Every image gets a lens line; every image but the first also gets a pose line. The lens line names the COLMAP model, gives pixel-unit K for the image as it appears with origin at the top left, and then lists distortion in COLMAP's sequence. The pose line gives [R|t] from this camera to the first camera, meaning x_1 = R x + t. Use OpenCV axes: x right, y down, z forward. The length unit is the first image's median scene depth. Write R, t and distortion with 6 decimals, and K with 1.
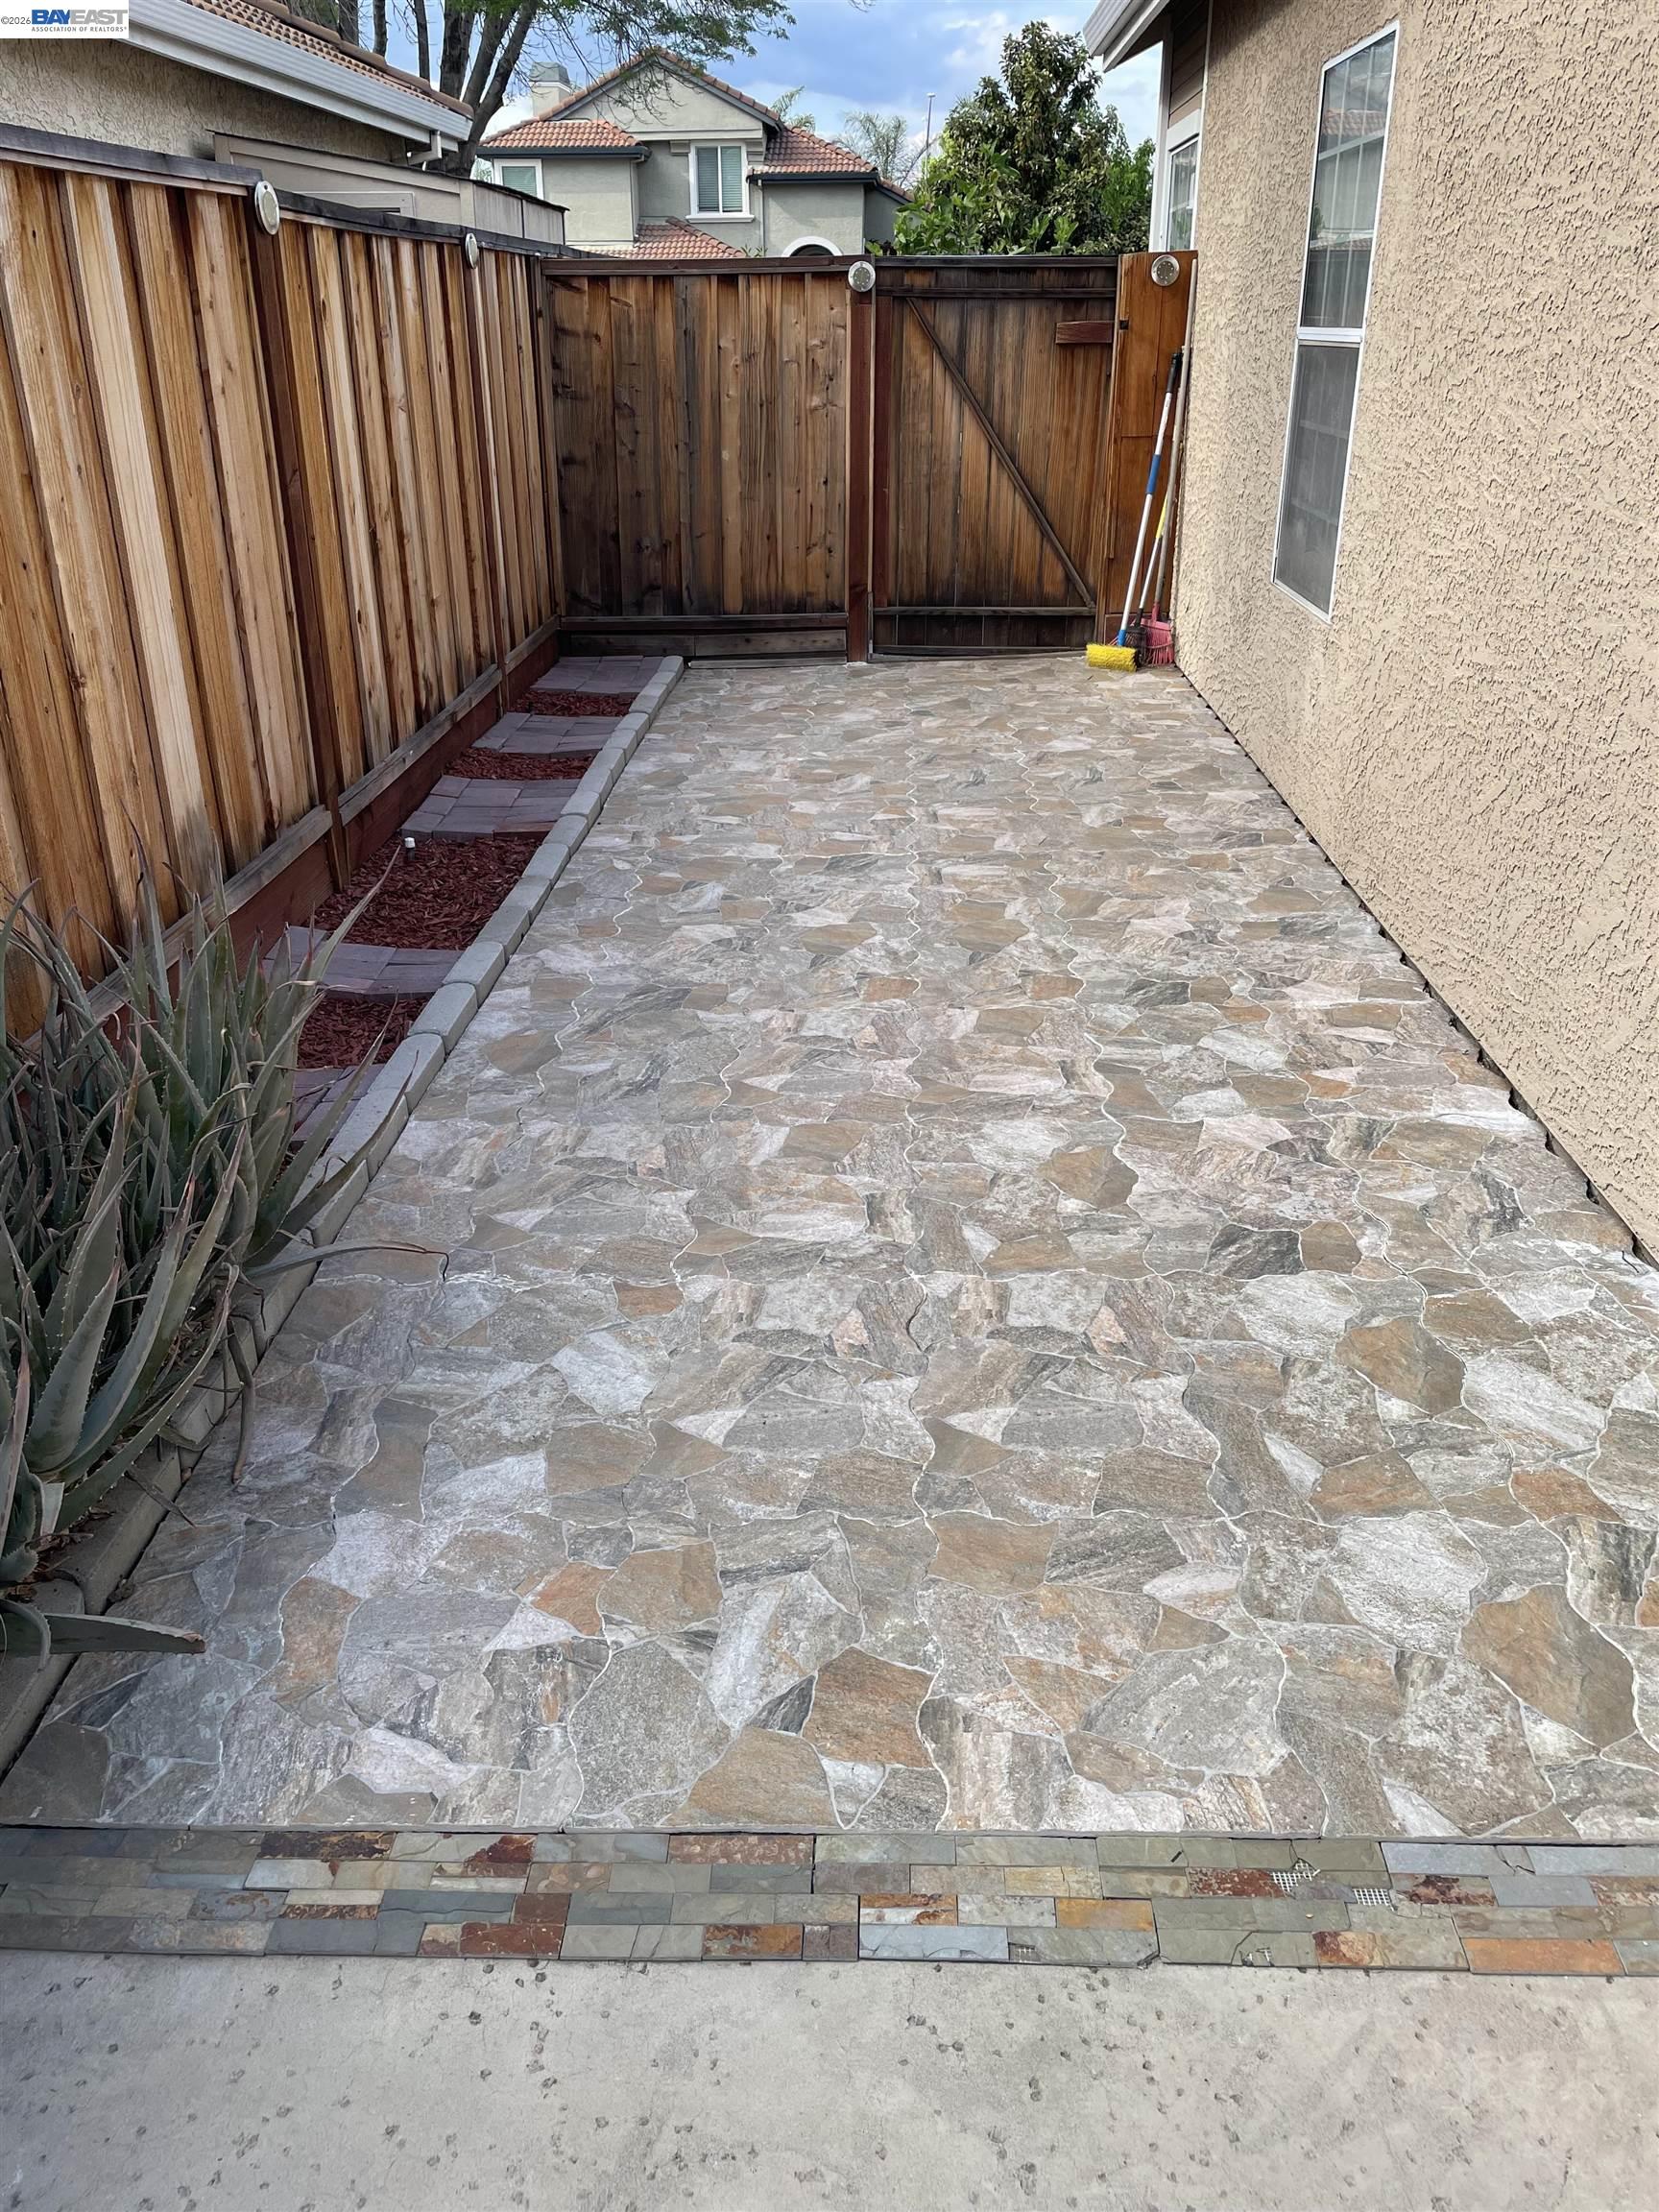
lens RADIAL K [[1705.2, 0, 825.3], [0, 1705.2, 1104.2], [0, 0, 1]] dist [0.037866, -0.031314]
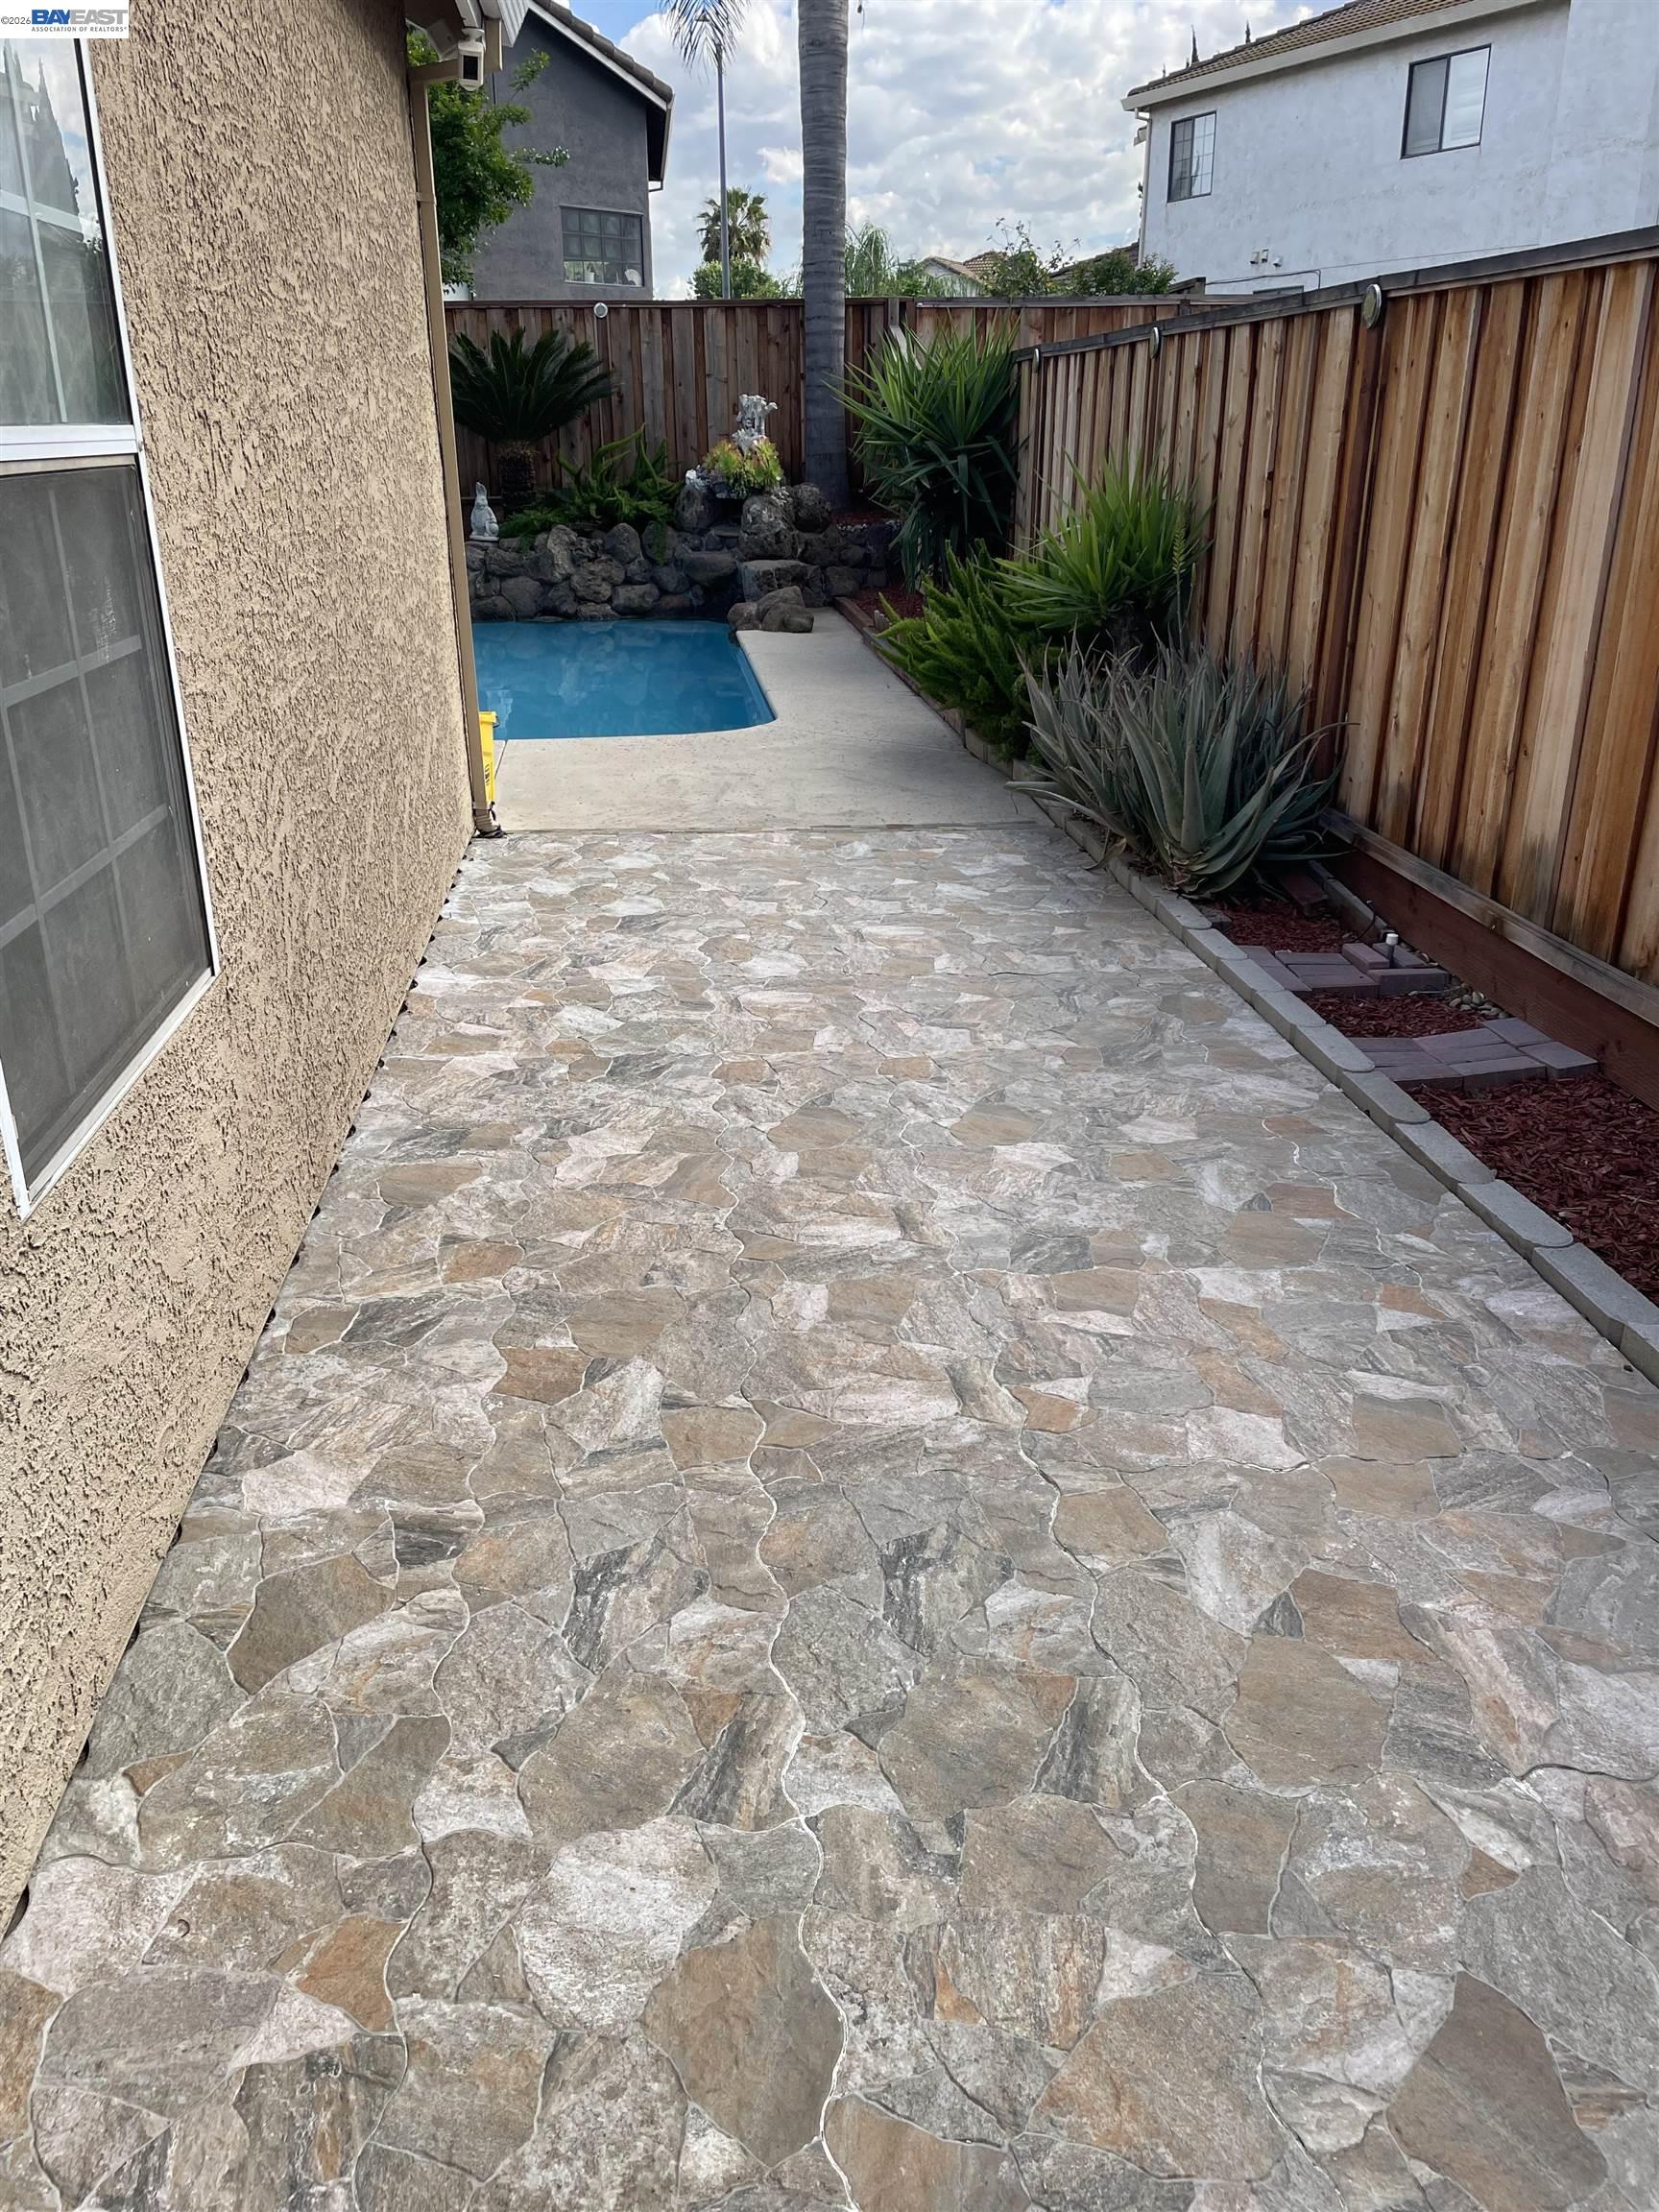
lens RADIAL K [[1705.2, 0, 816.9], [0, 1705.2, 1116.5], [0, 0, 1]] dist [0.037866, -0.031314]
pose [[-0.990605, 0.070703, -0.117063, 0.213311], [-0.035759, 0.692297, 0.720726, -0.782815], [0.132000, 0.718141, -0.683264, 1.739027]]
